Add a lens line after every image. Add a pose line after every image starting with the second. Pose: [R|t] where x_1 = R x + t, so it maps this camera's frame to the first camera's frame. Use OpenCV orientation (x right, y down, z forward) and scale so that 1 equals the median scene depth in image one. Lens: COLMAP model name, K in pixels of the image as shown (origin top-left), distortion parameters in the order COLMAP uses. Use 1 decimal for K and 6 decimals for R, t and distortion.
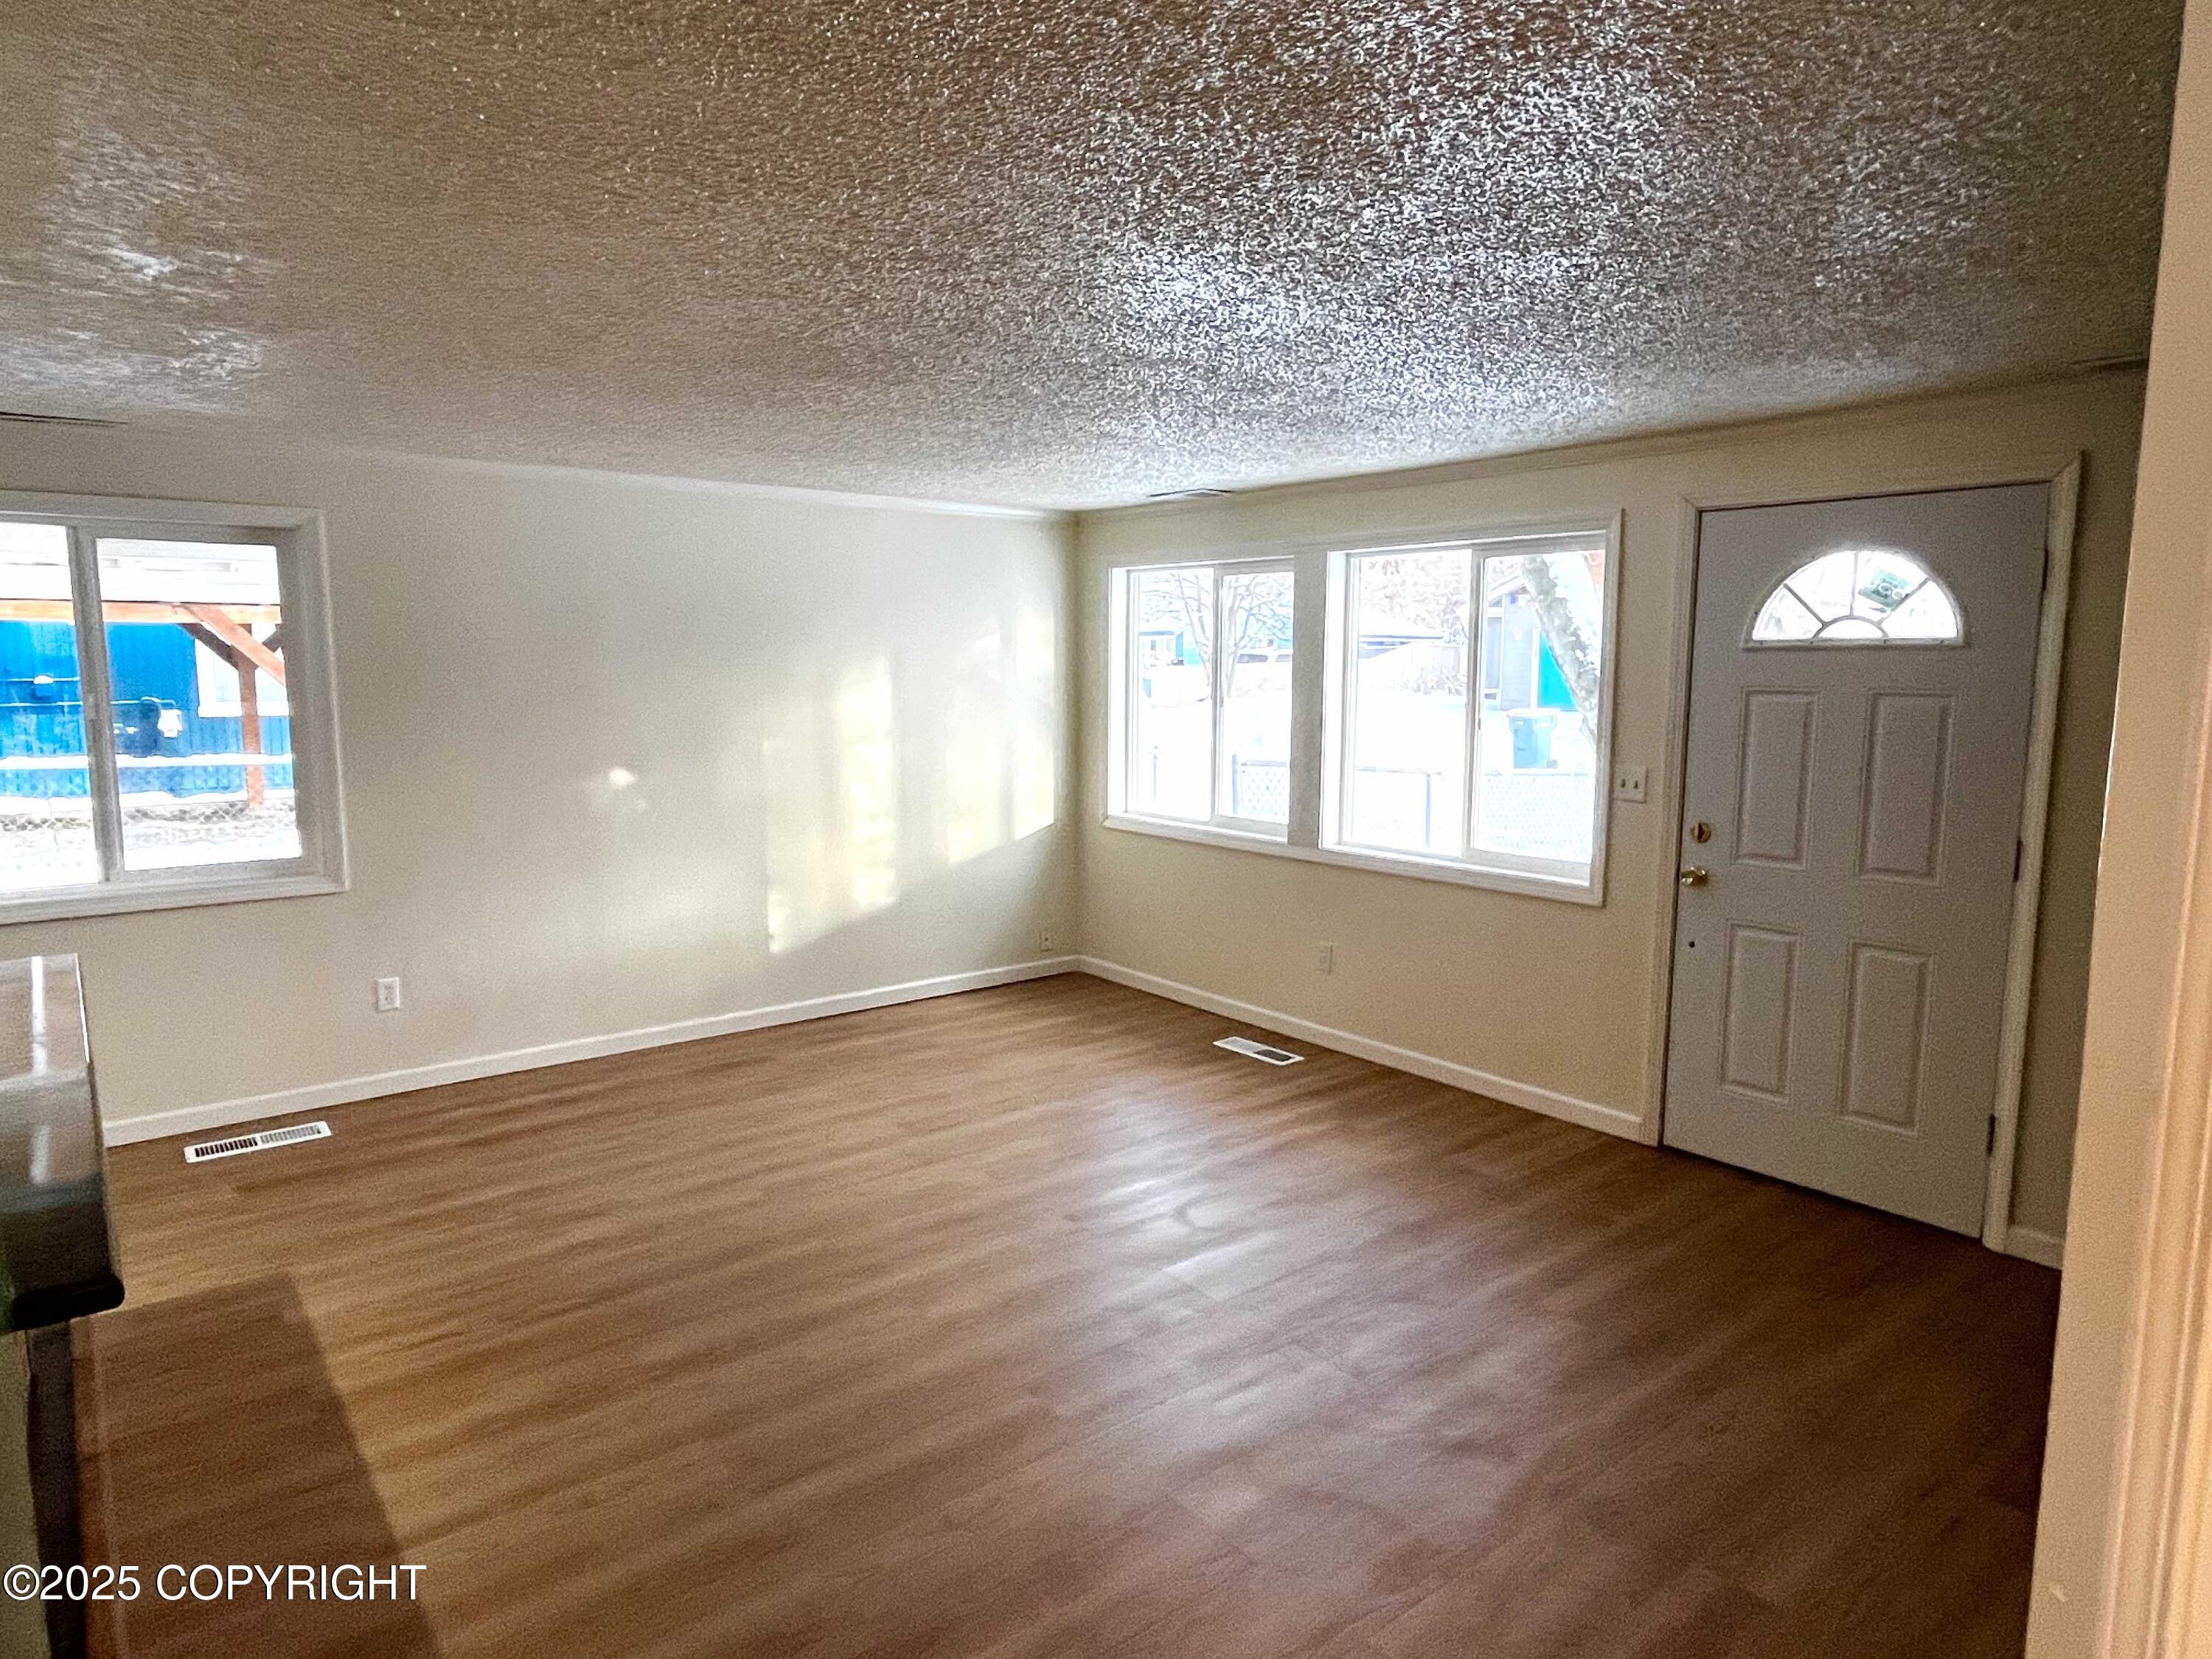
lens RADIAL K [[1324.1, 0, 1102.5], [0, 1324.1, 831.6], [0, 0, 1]] dist [-0.010294, -0.000677]
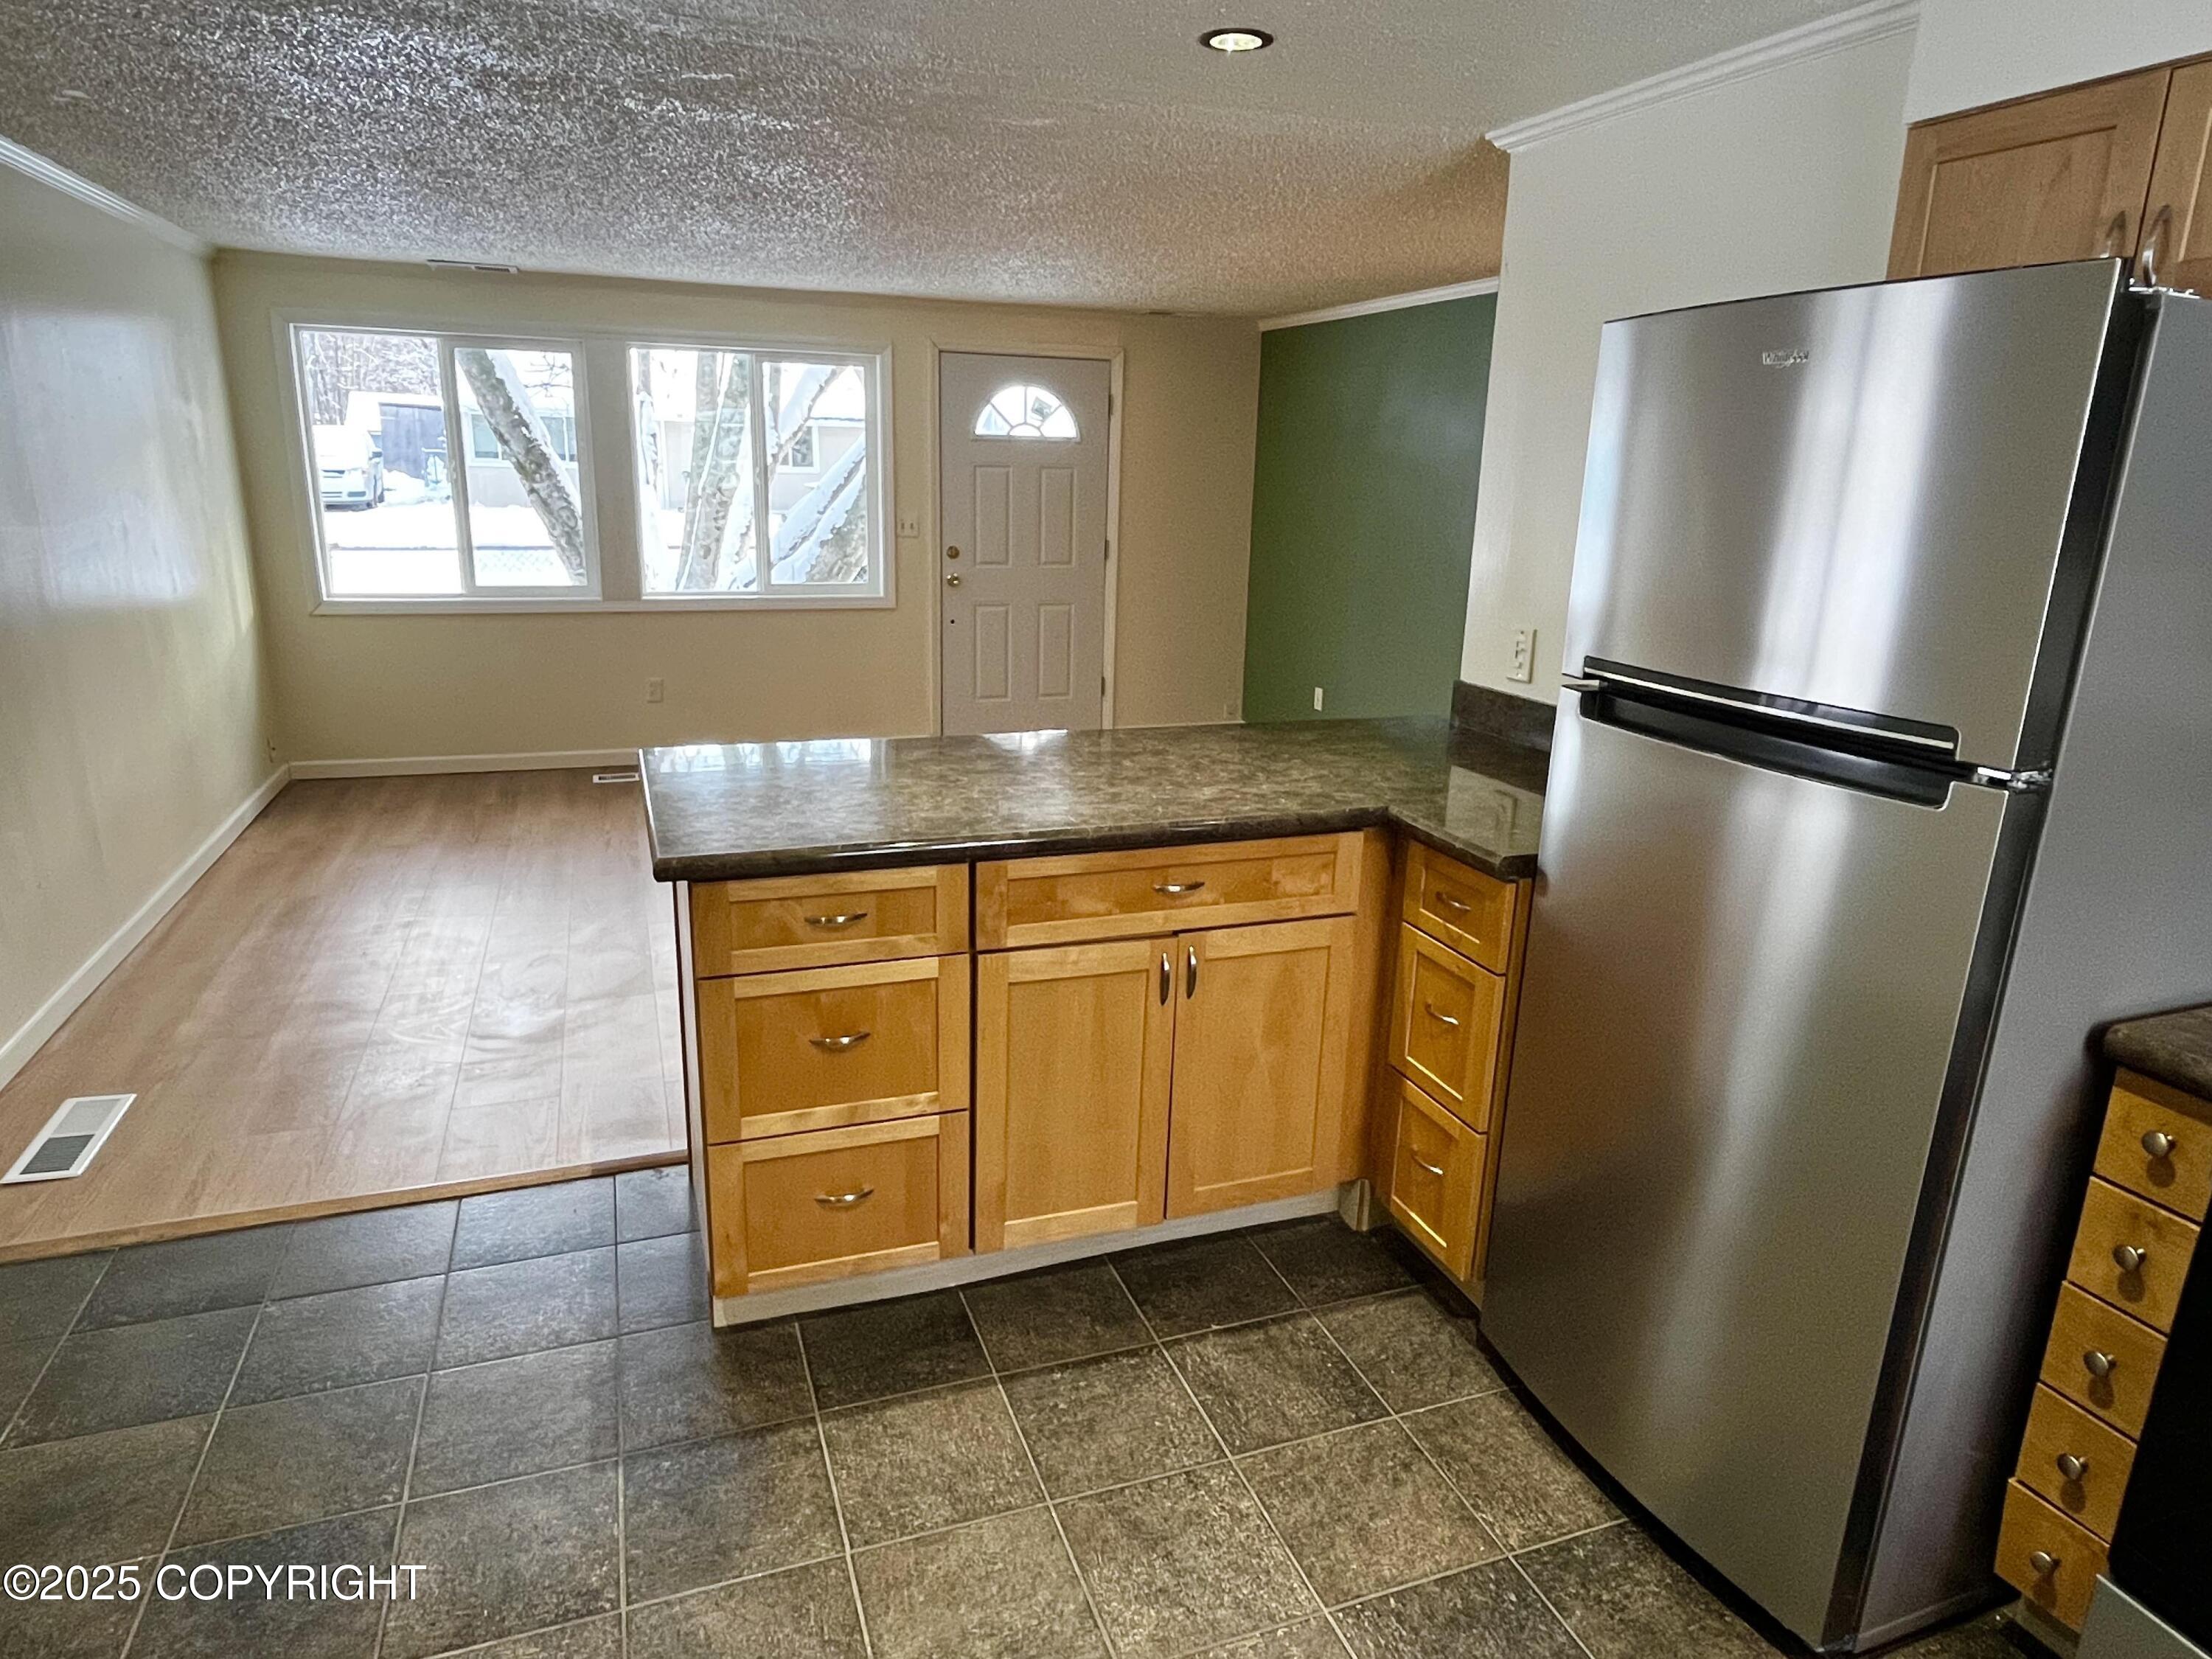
lens RADIAL K [[1324.1, 0, 1086.6], [0, 1324.1, 828.1], [0, 0, 1]] dist [-0.010294, -0.000677]
pose [[0.323180, -0.248884, 0.913023, -1.100737], [0.097189, 0.968424, 0.229584, -0.029536], [-0.941334, 0.014539, 0.337164, 0.282573]]
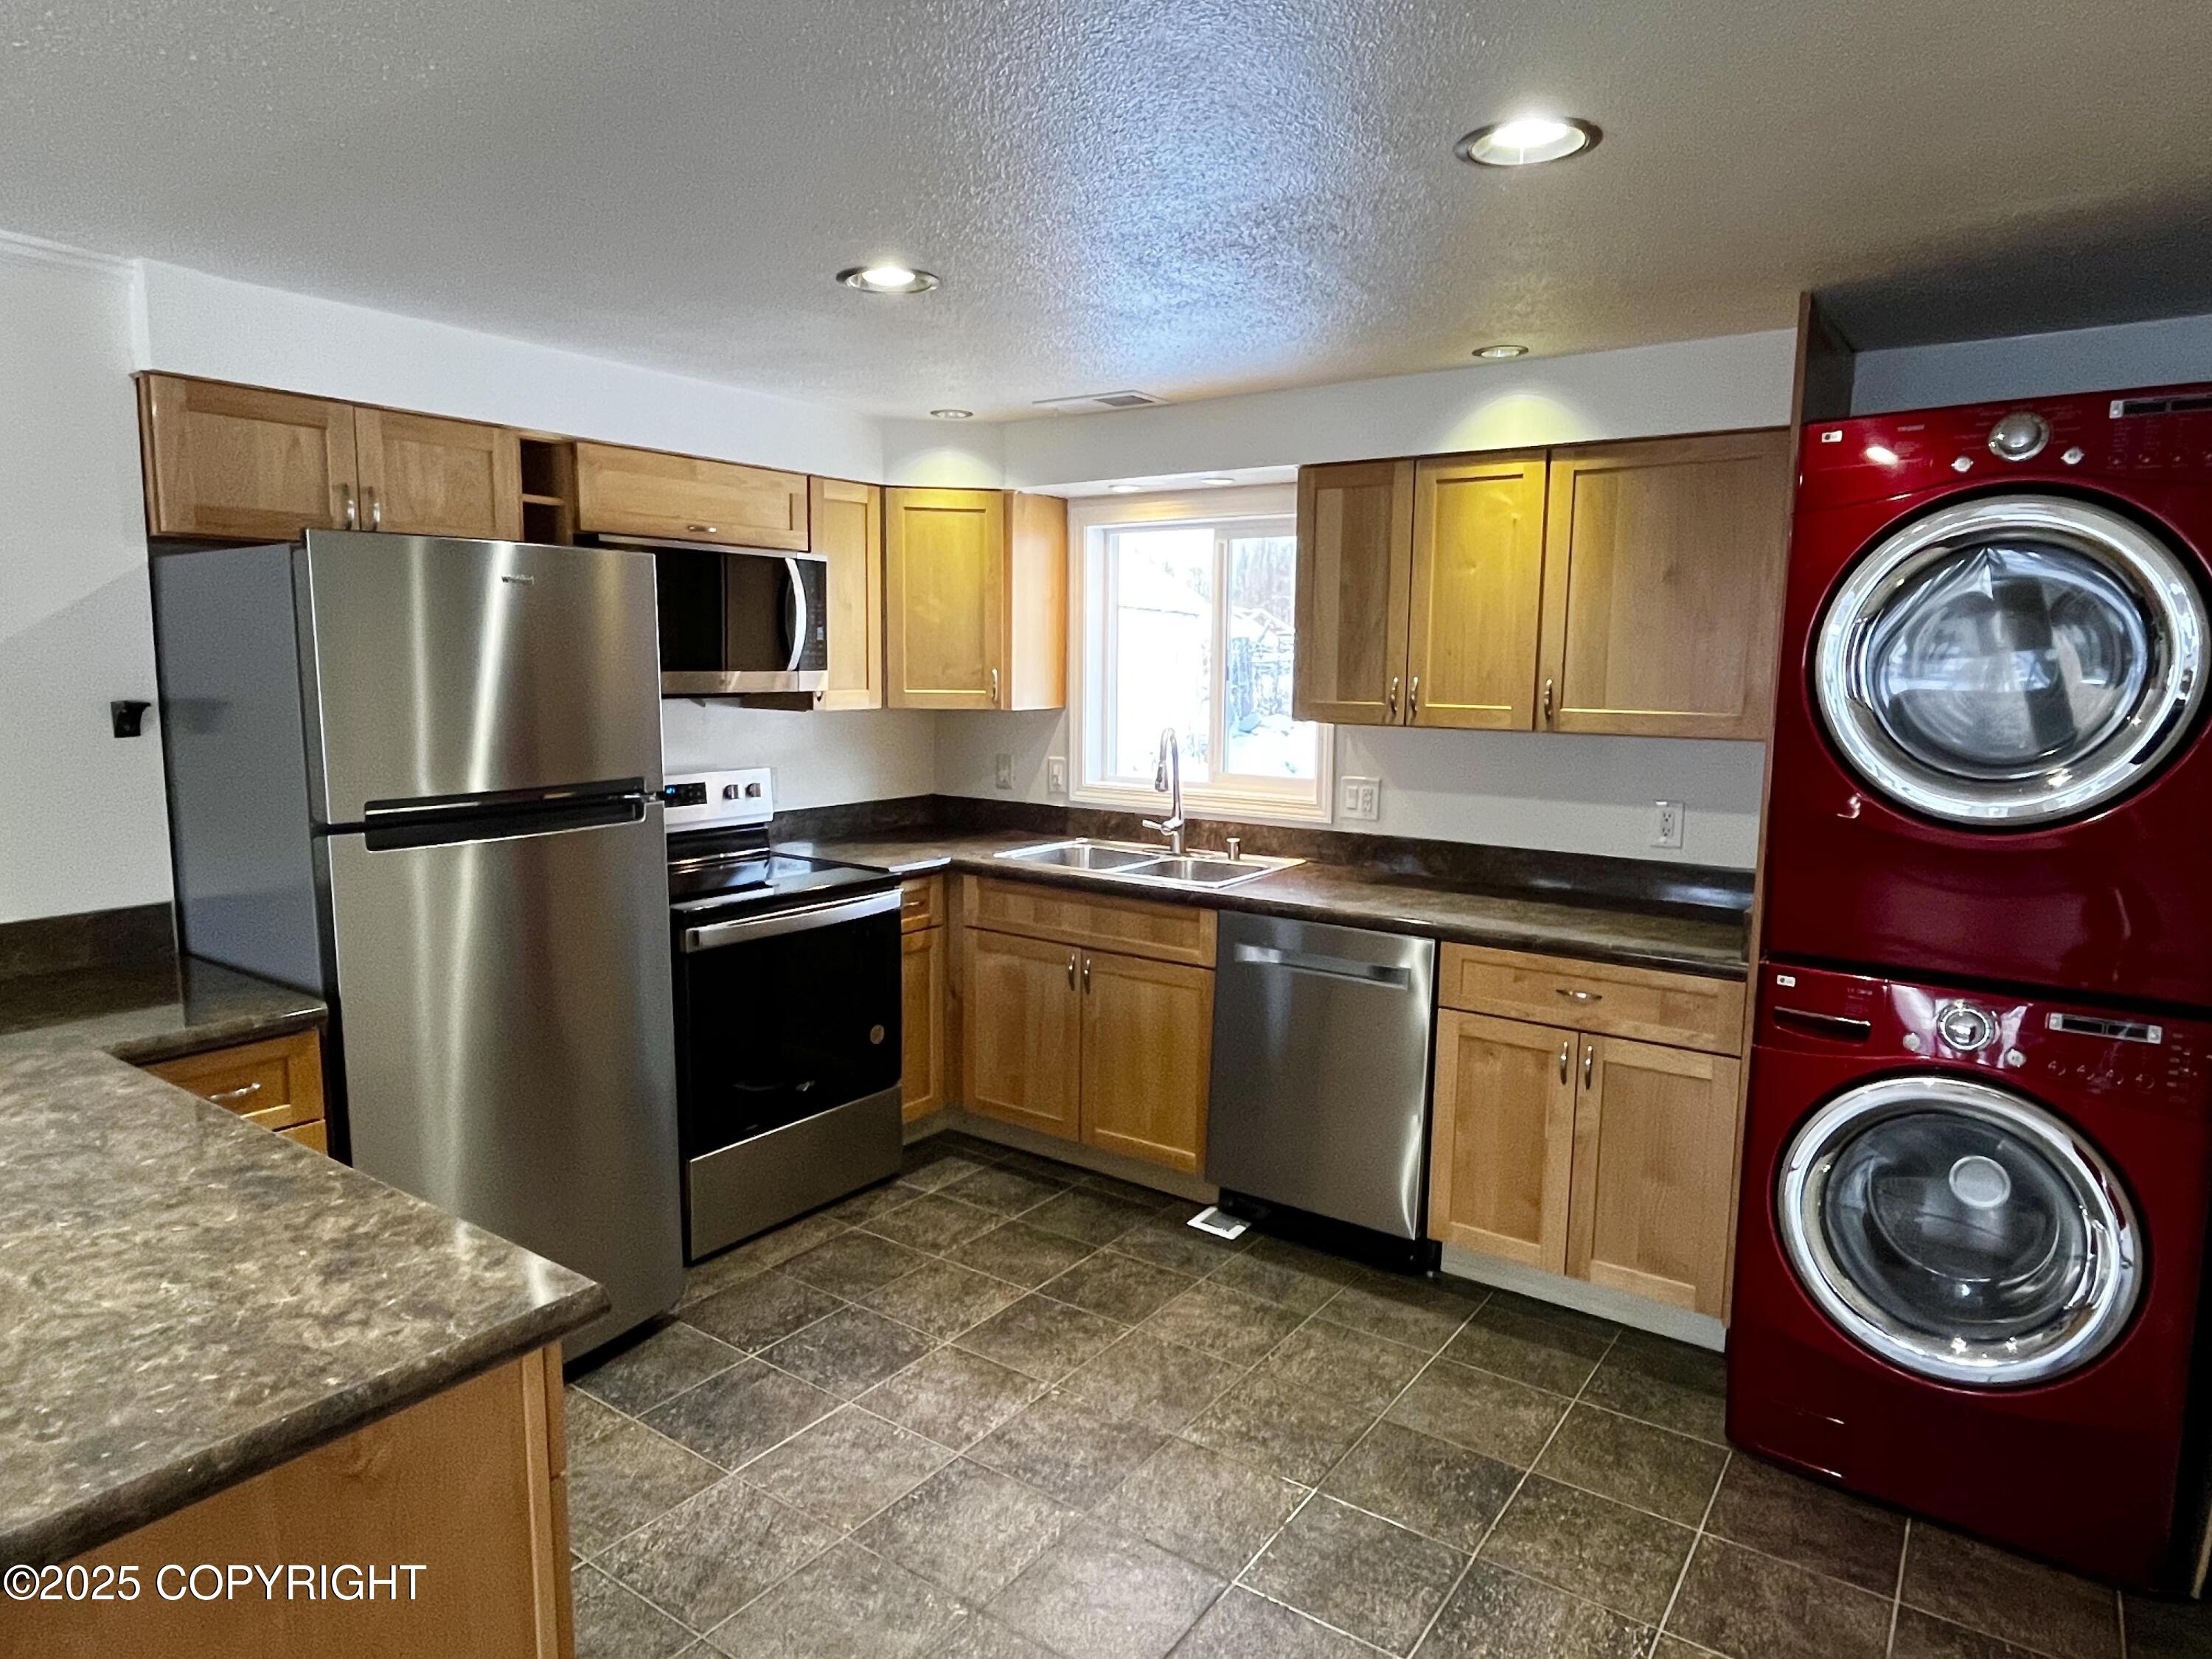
lens RADIAL K [[1324.1, 0, 1101.7], [0, 1324.1, 831.9], [0, 0, 1]] dist [-0.010294, -0.000677]
pose [[-0.960347, 0.024372, -0.277740, -0.736994], [-0.047654, 0.967164, 0.249646, -0.107321], [0.274705, 0.252983, -0.927651, 0.891615]]
